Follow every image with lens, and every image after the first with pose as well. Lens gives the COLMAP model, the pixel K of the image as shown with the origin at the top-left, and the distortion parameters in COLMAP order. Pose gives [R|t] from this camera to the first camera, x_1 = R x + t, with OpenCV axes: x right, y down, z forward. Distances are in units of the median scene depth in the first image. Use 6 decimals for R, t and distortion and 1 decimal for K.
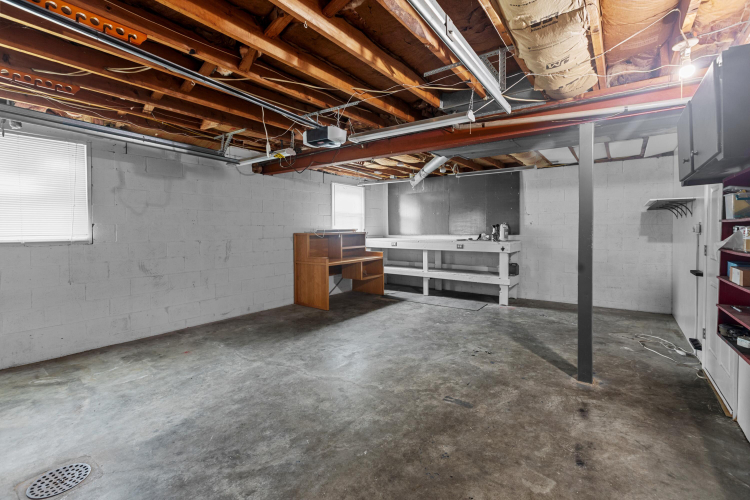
lens RADIAL K [[340.8, 0, 378.7], [0, 340.8, 231.1], [0, 0, 1]] dist [0.000588, -0.000075]
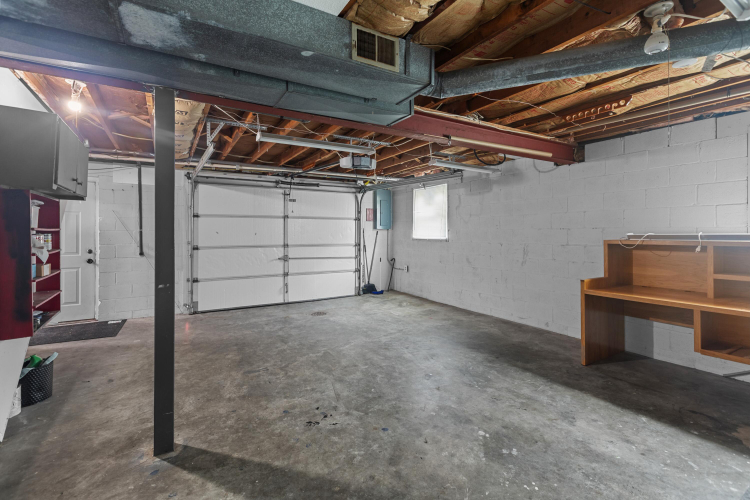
lens RADIAL K [[340.8, 0, 370.4], [0, 340.8, 230.7], [0, 0, 1]] dist [0.000588, -0.000075]
pose [[-0.400530, -0.000051, -0.916284, 0.990872], [-0.004019, 0.999990, 0.001702, -0.020127], [0.916275, 0.004364, -0.400526, 1.532093]]
